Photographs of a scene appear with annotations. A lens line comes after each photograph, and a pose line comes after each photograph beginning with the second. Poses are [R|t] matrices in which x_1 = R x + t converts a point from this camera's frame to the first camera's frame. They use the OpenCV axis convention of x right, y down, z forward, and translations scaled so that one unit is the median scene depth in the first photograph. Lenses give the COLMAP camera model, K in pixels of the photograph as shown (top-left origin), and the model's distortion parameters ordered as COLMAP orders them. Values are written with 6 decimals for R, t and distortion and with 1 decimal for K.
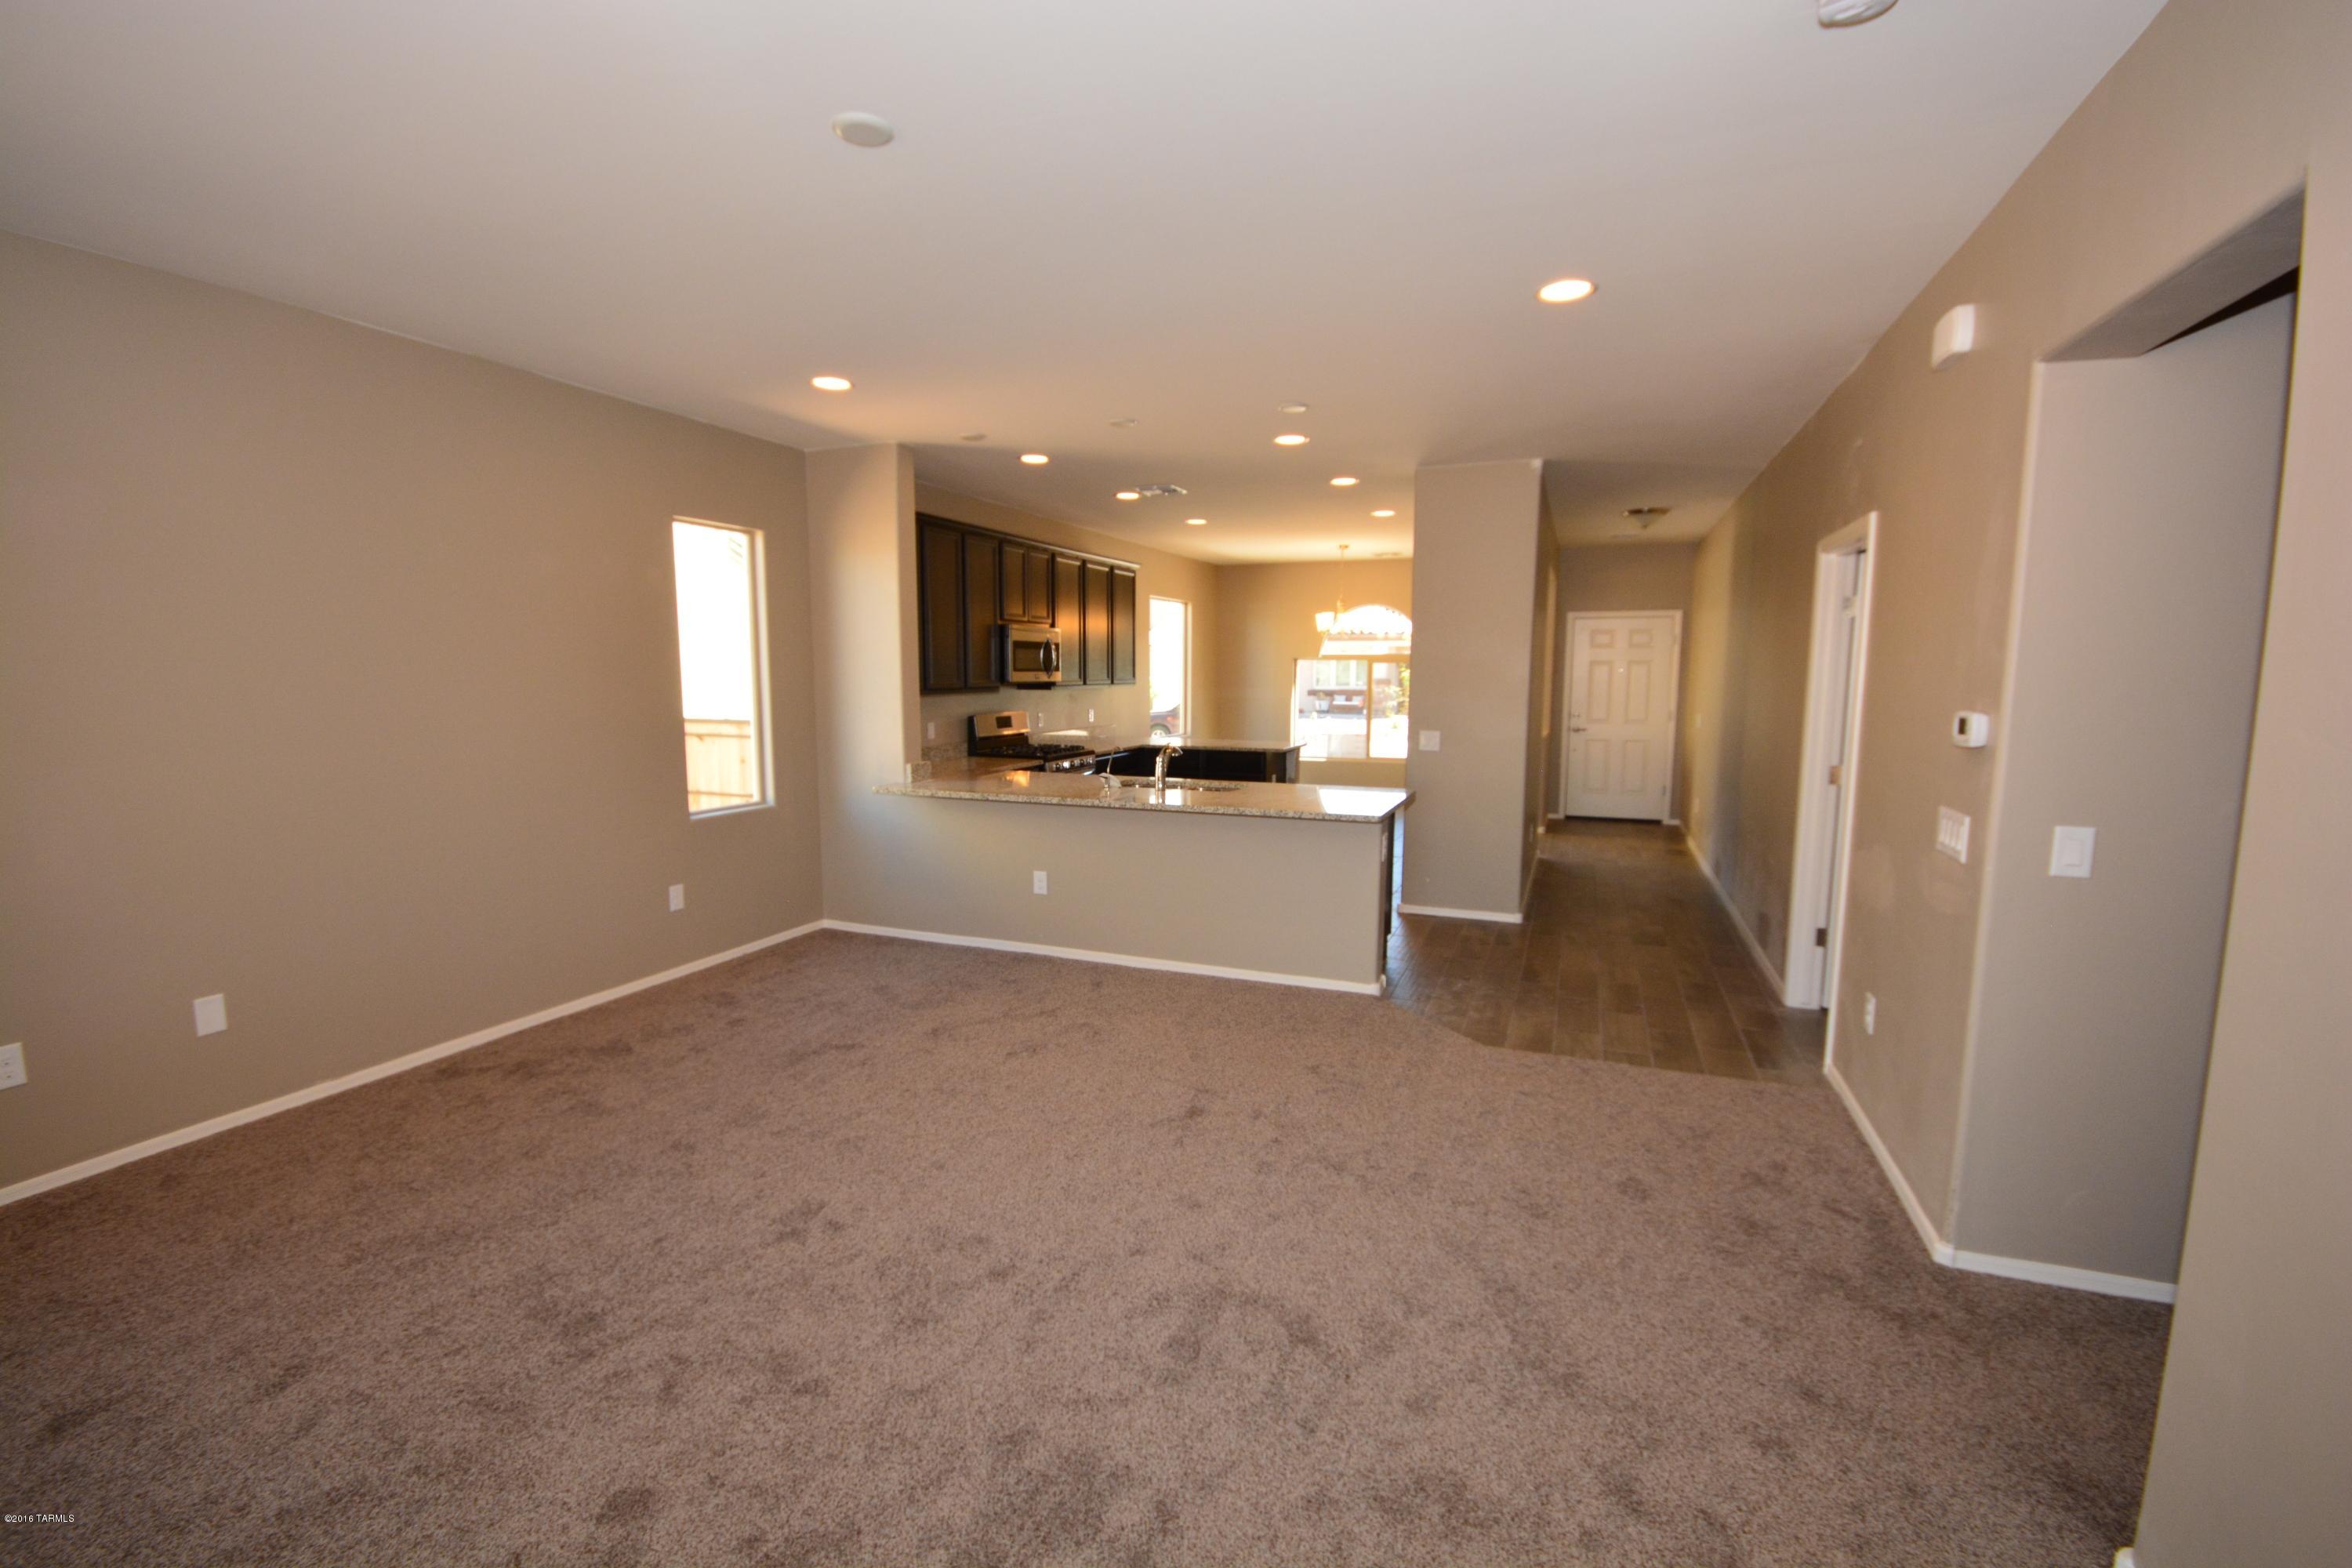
lens RADIAL K [[1039.2, 0, 1170.7], [0, 1039.2, 785.5], [0, 0, 1]] dist [0.003317, -0.008100]
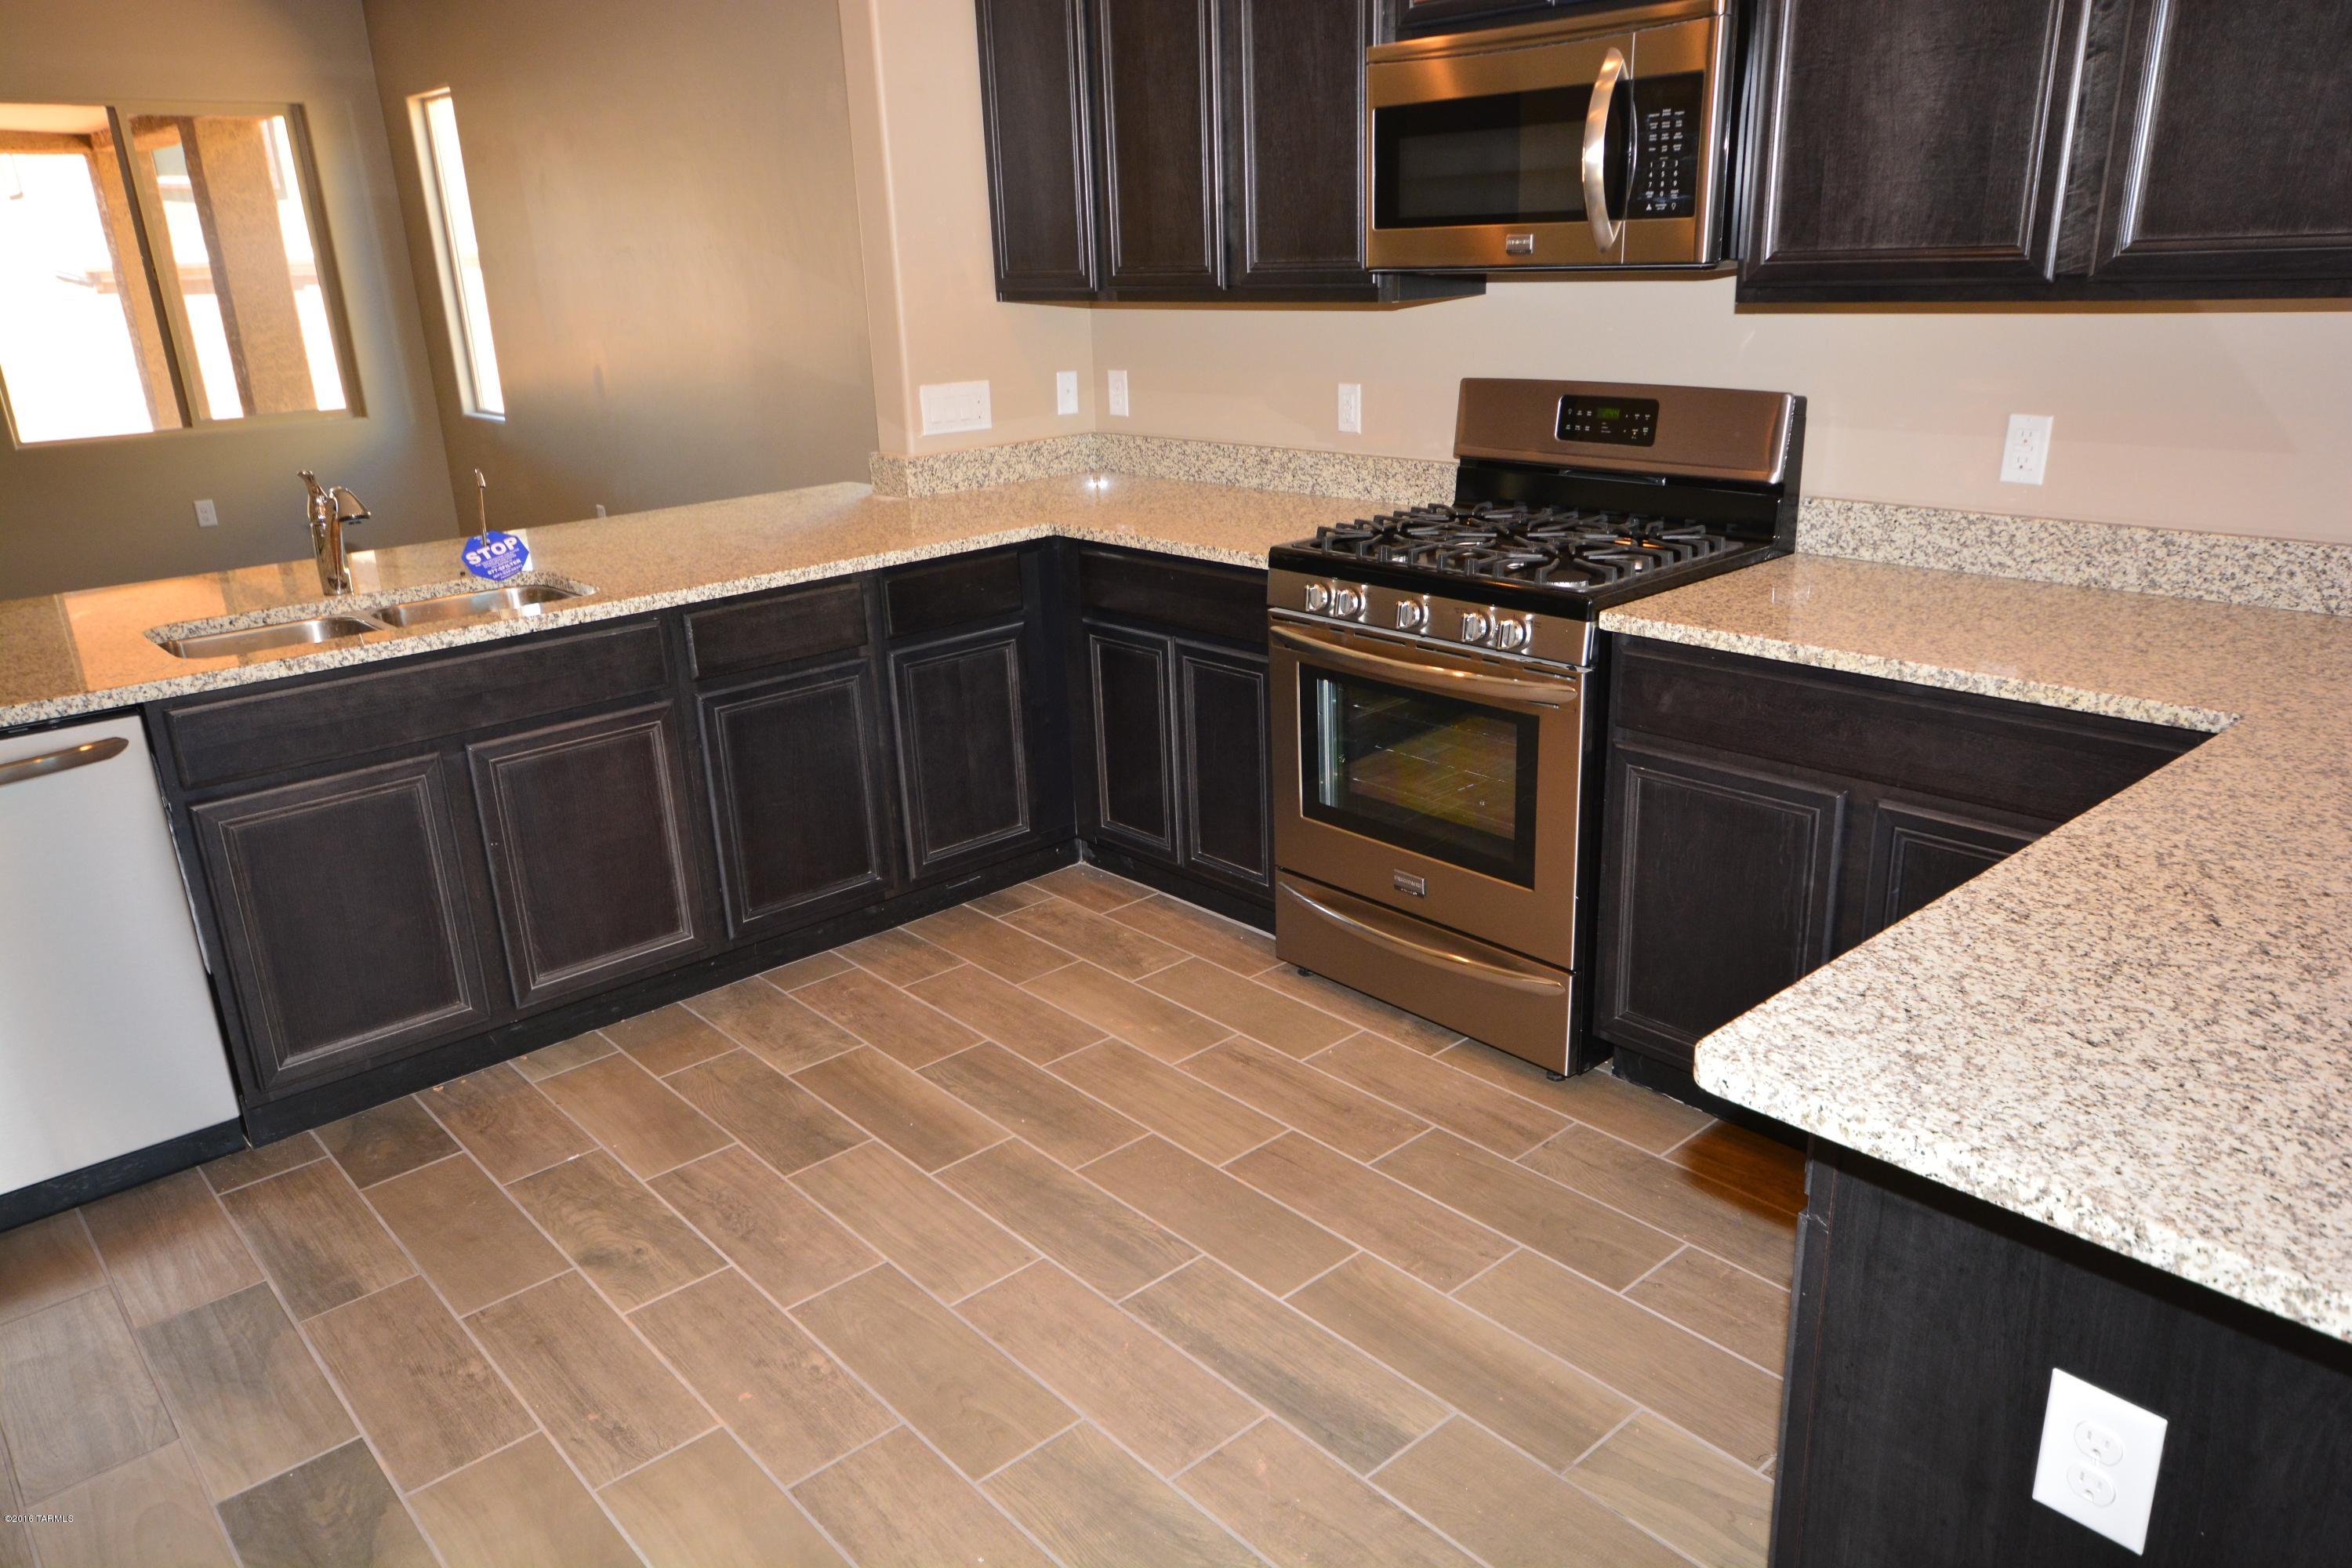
lens RADIAL K [[1658.8, 0, 1170.2], [0, 1658.8, 804.5], [0, 0, 1]] dist [0.011807, 0.021534]
pose [[-0.461375, 0.302524, -0.834034, 0.225467], [-0.060843, 0.927066, 0.369927, -0.098833], [0.885117, 0.221420, -0.409318, 0.901548]]
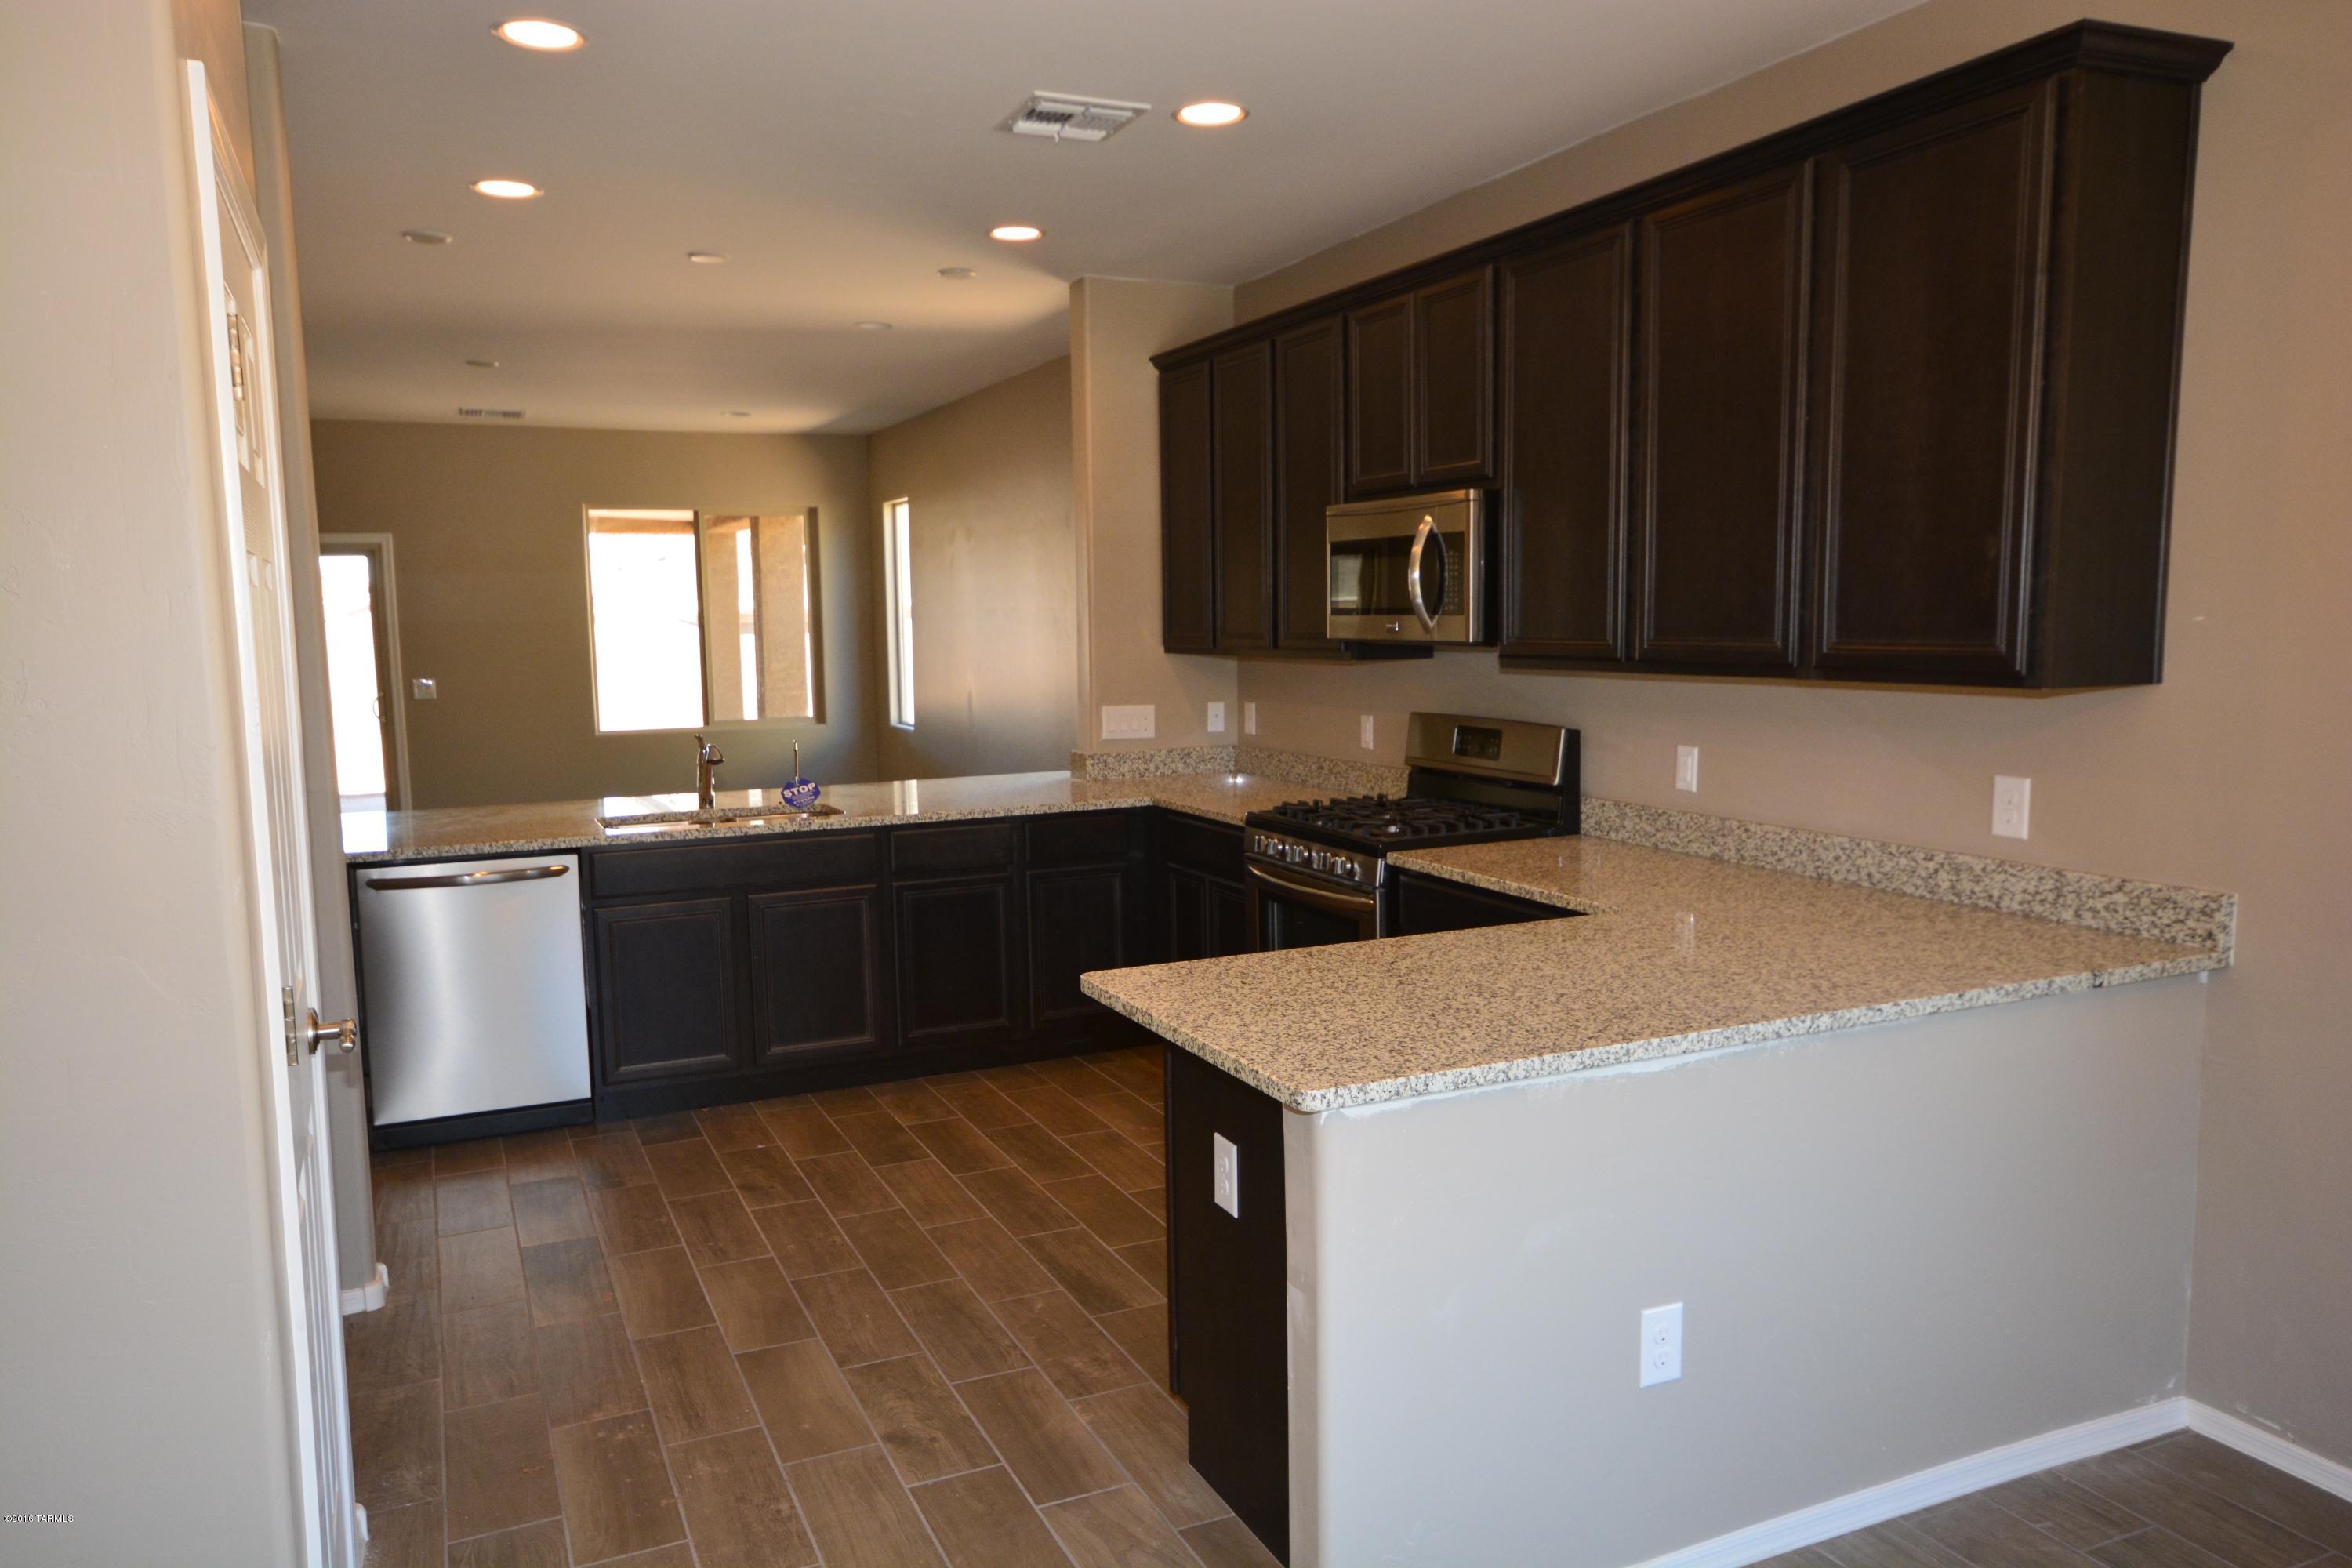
lens RADIAL K [[1658.8, 0, 1153.3], [0, 1658.8, 801.1], [0, 0, 1]] dist [0.011807, 0.021534]
pose [[-0.699950, 0.089802, -0.708524, 0.304329], [-0.066322, 0.979604, 0.189679, -0.123088], [0.711106, 0.179756, -0.679717, 1.103118]]
